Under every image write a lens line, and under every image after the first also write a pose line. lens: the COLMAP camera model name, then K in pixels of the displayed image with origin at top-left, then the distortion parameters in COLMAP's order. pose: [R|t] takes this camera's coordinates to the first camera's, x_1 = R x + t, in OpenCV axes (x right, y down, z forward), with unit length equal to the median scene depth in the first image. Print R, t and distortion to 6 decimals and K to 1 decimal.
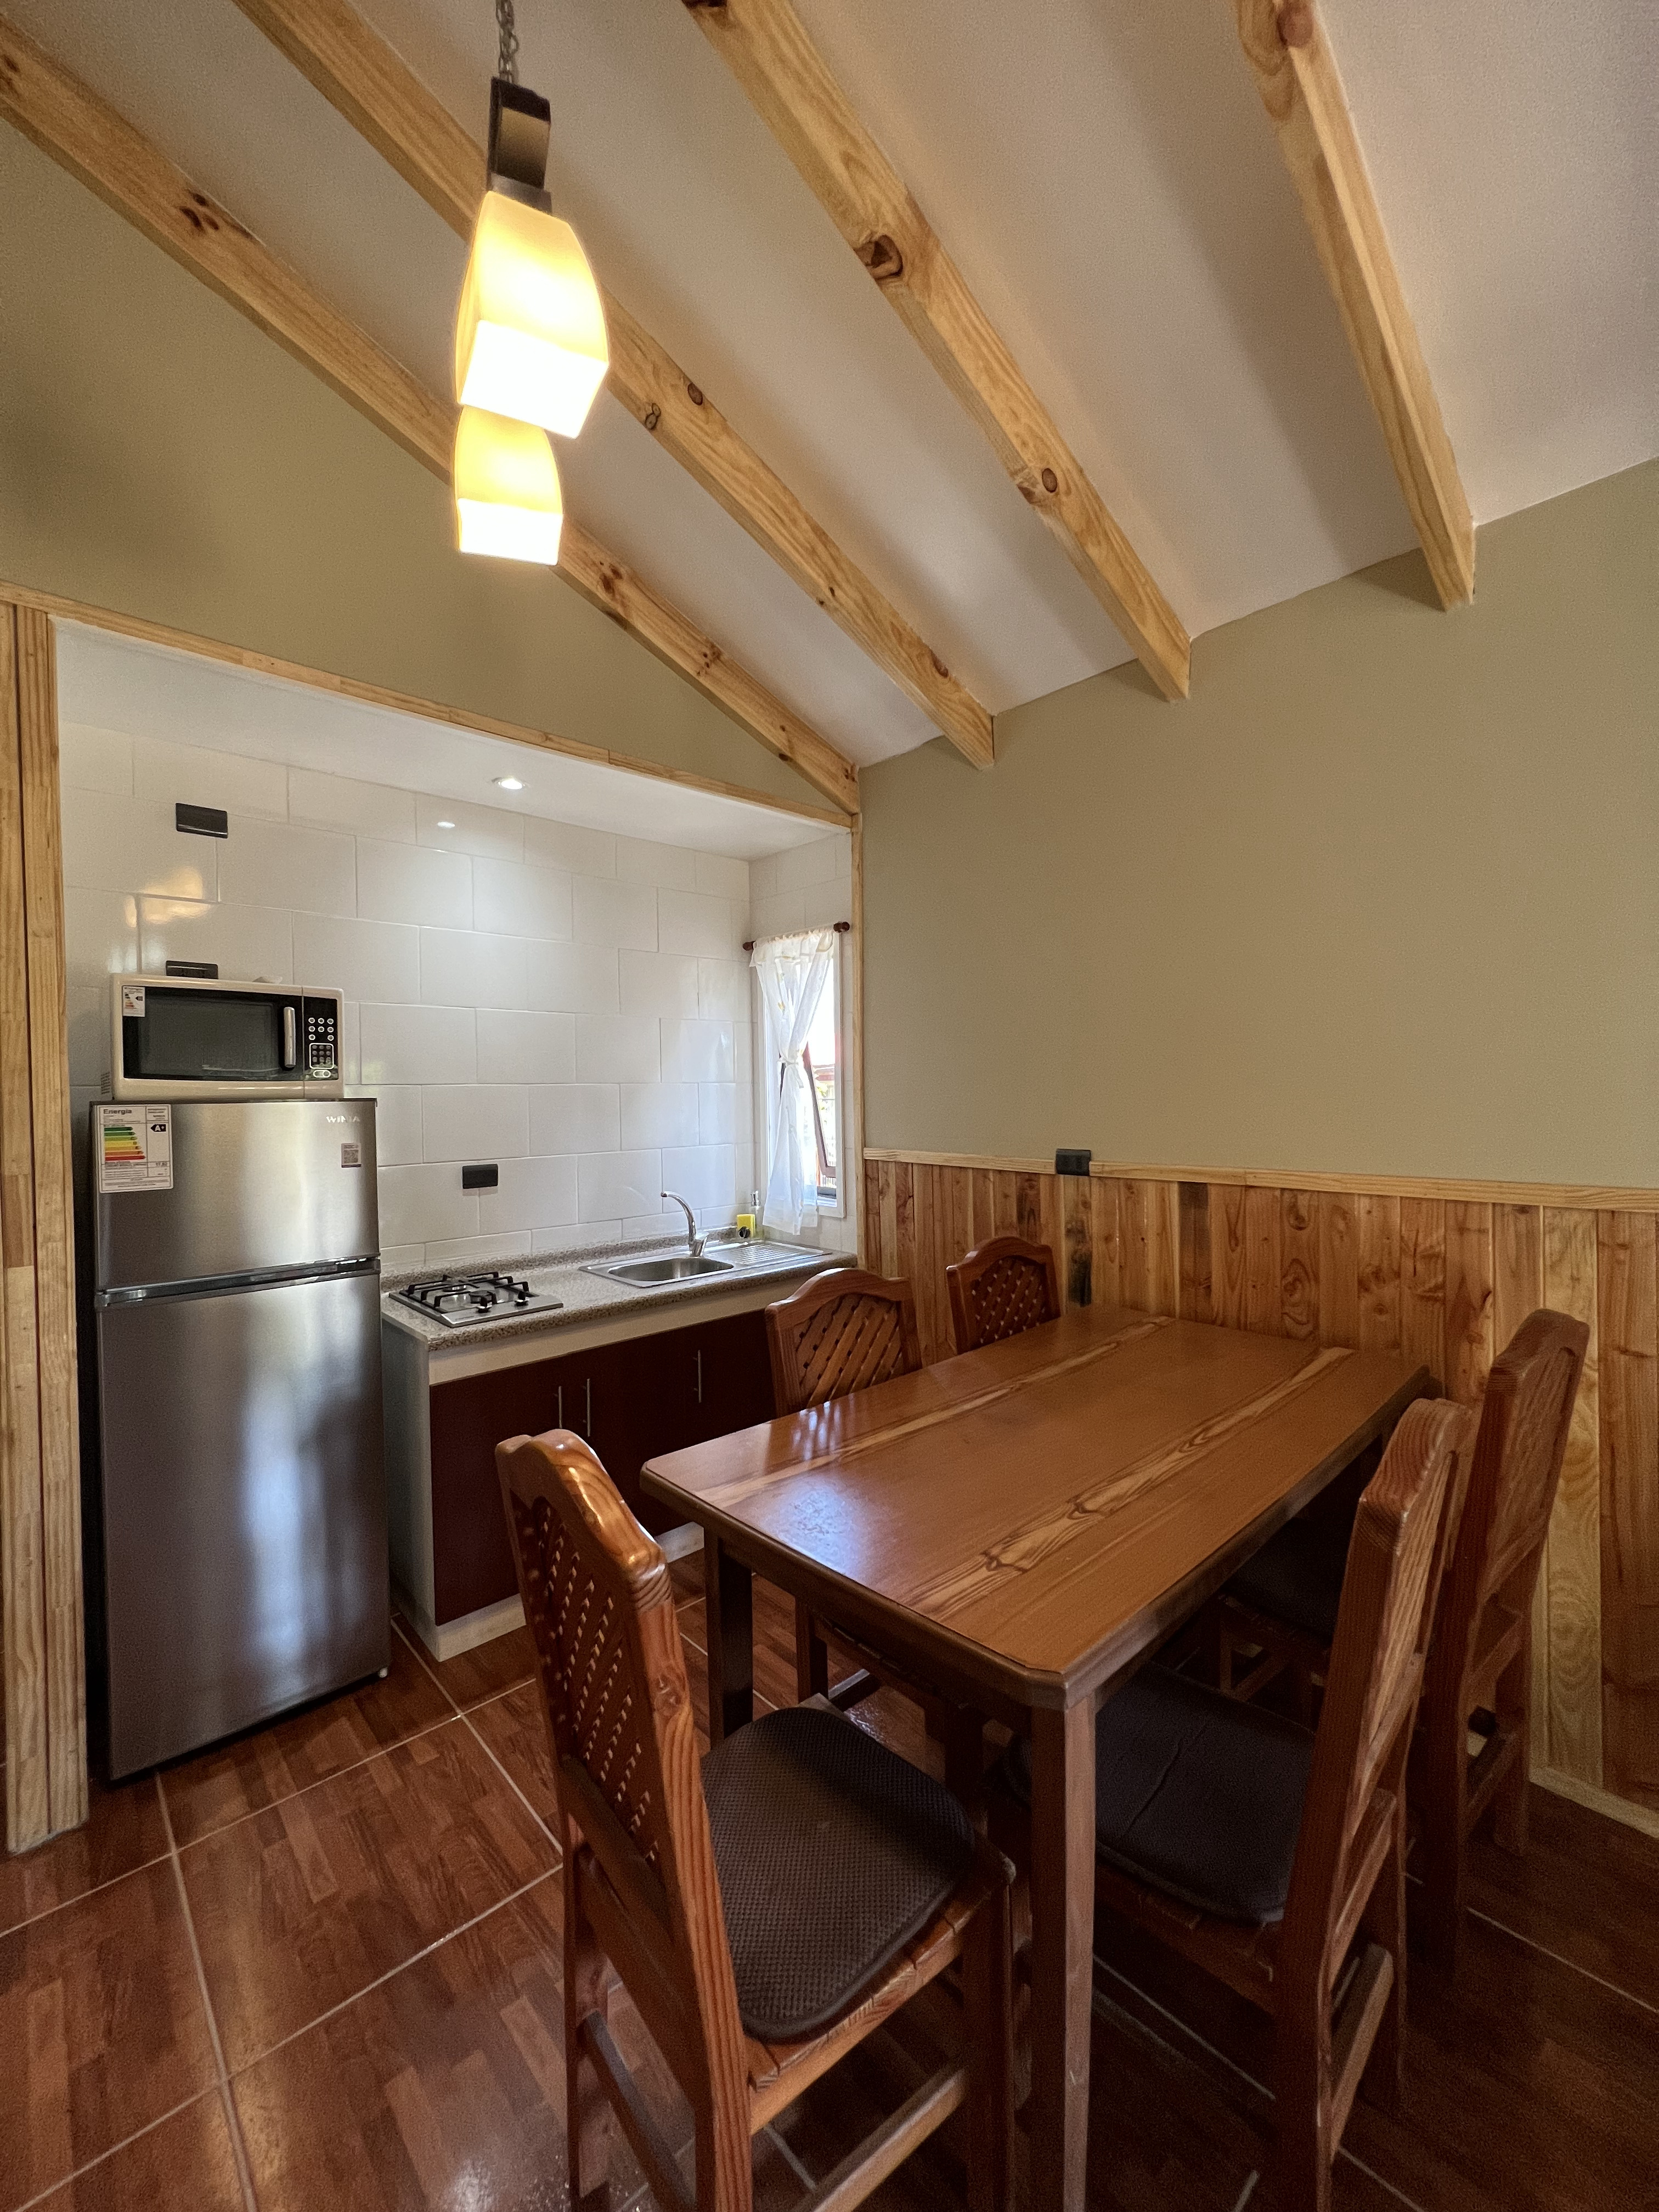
lens RADIAL K [[889.5, 0, 831.2], [0, 889.5, 1102.5], [0, 0, 1]] dist [0.002129, -0.000147]
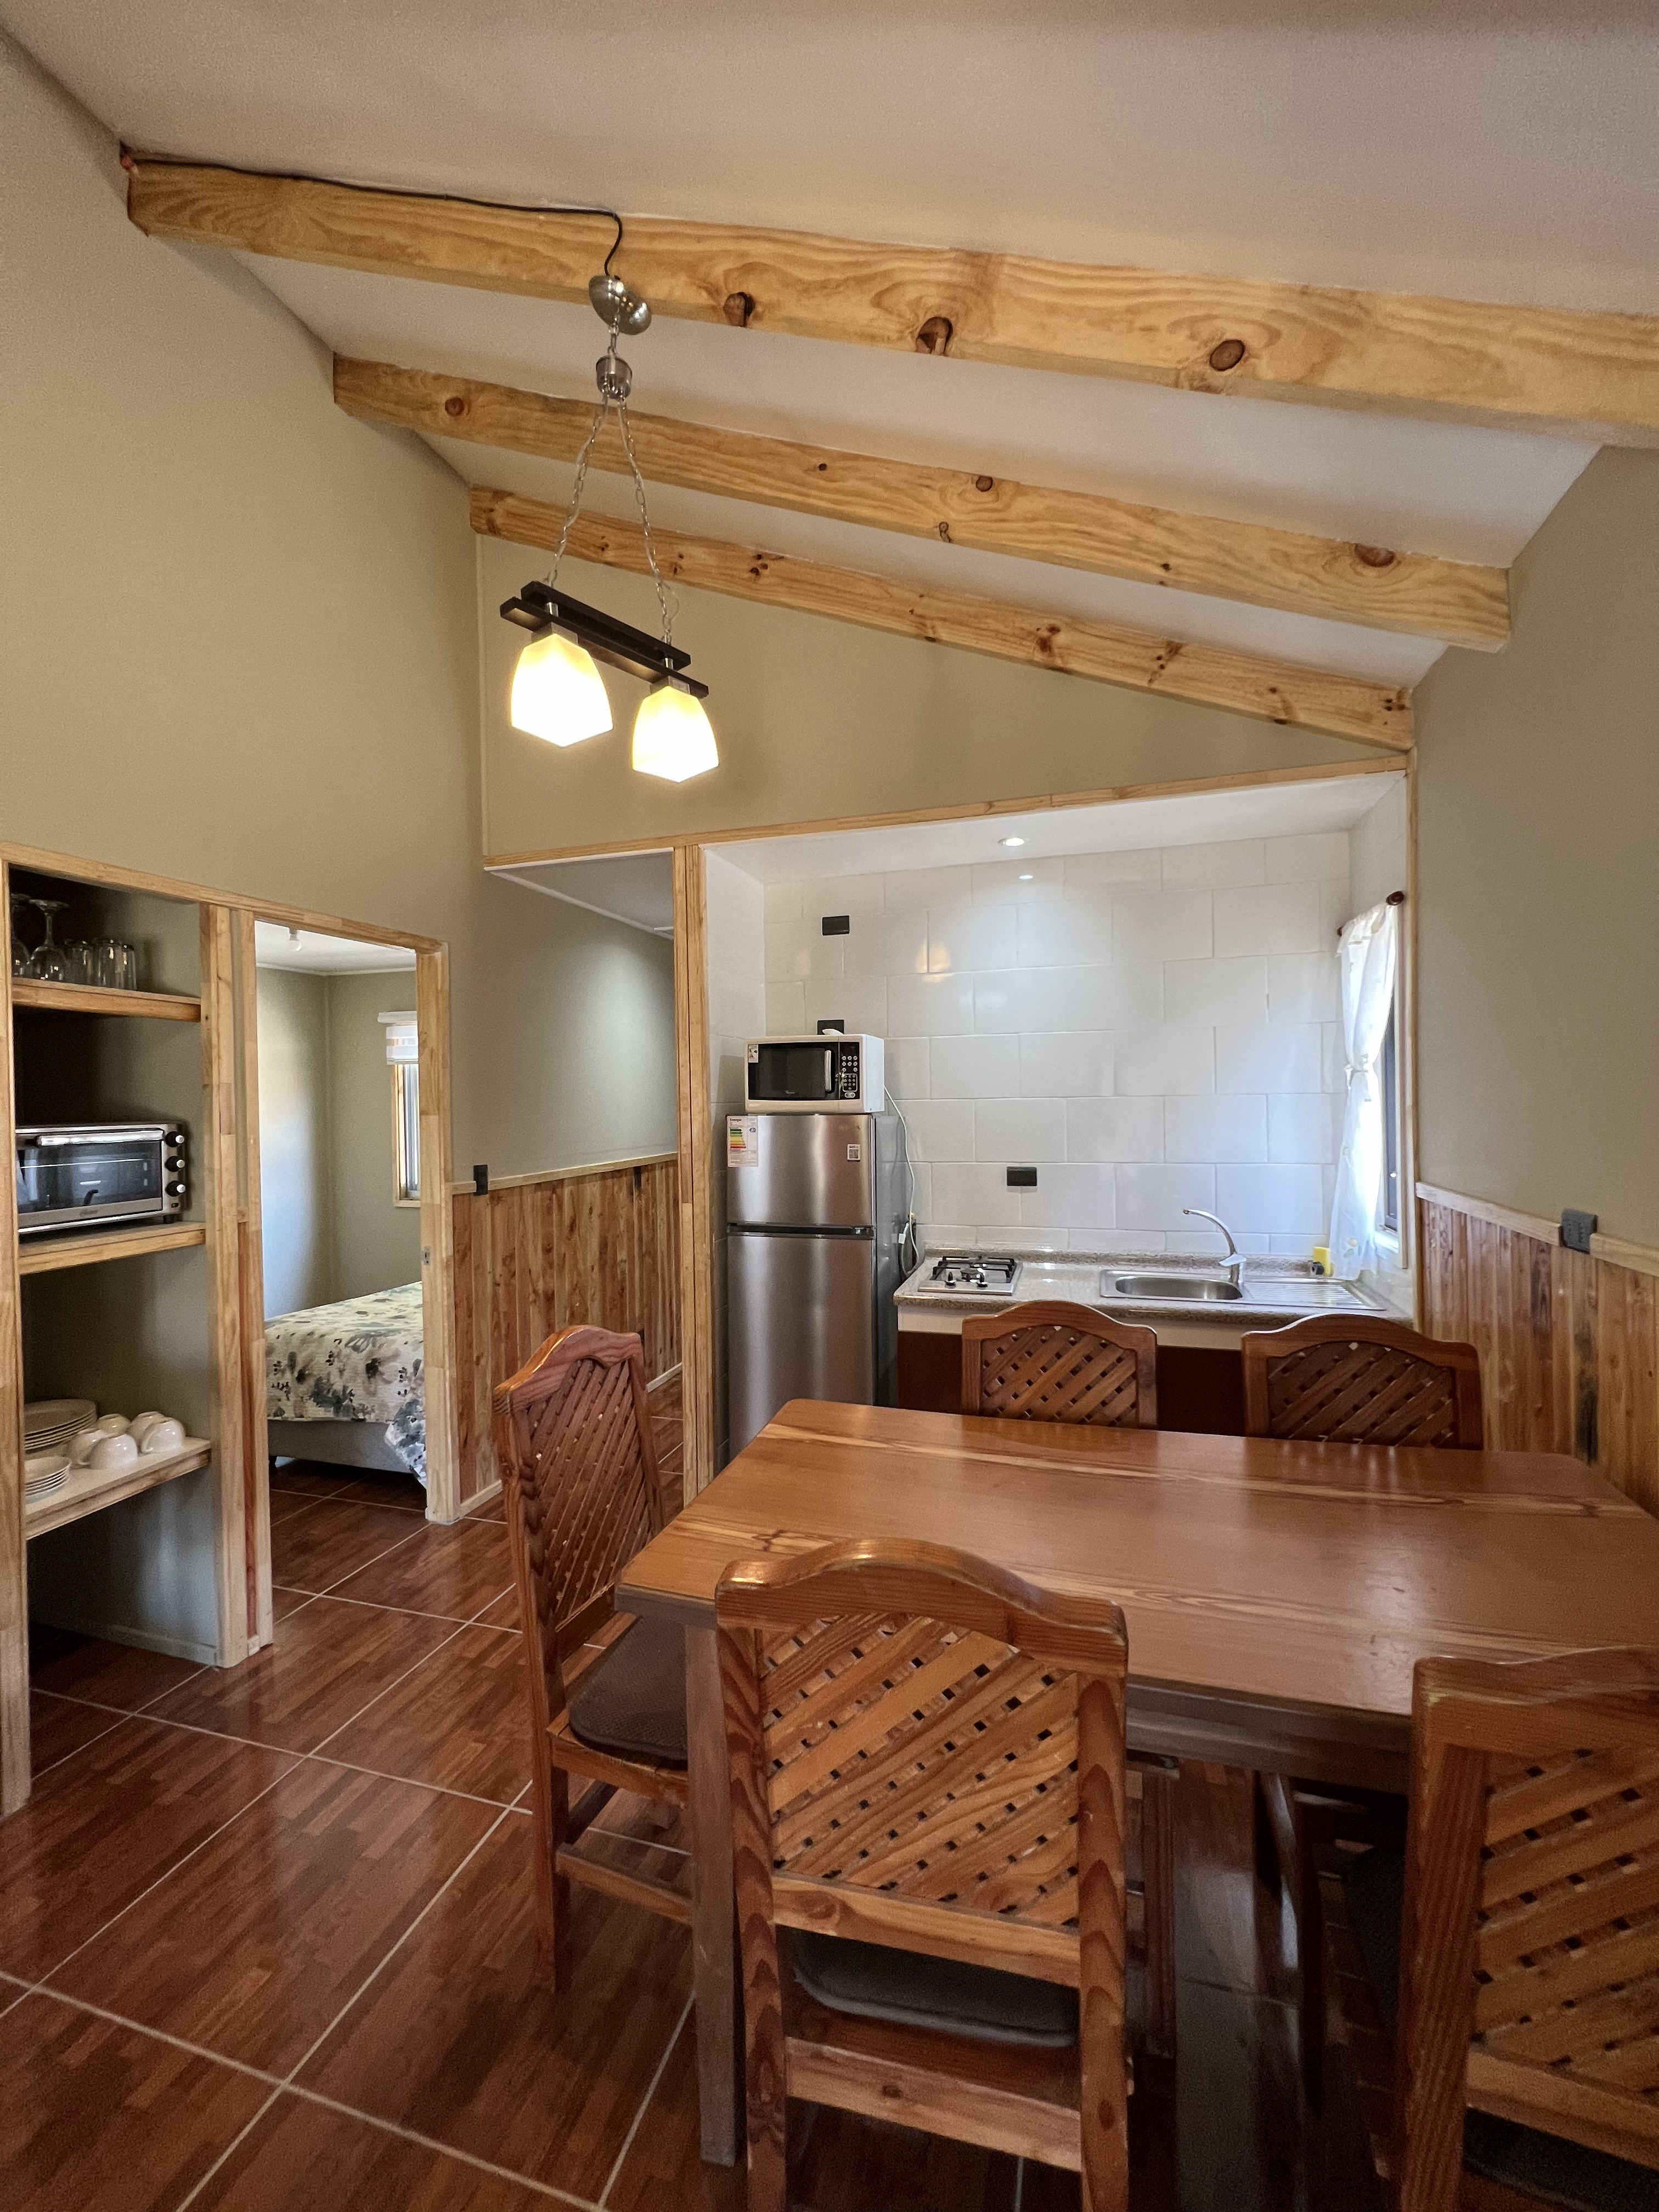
lens RADIAL K [[889.5, 0, 831.2], [0, 889.5, 1102.5], [0, 0, 1]] dist [0.002129, -0.000147]
pose [[0.503815, 0.011390, -0.863736, 0.569203], [-0.001801, 0.999925, 0.012136, -0.033149], [0.863810, -0.004559, 0.503798, 0.221820]]
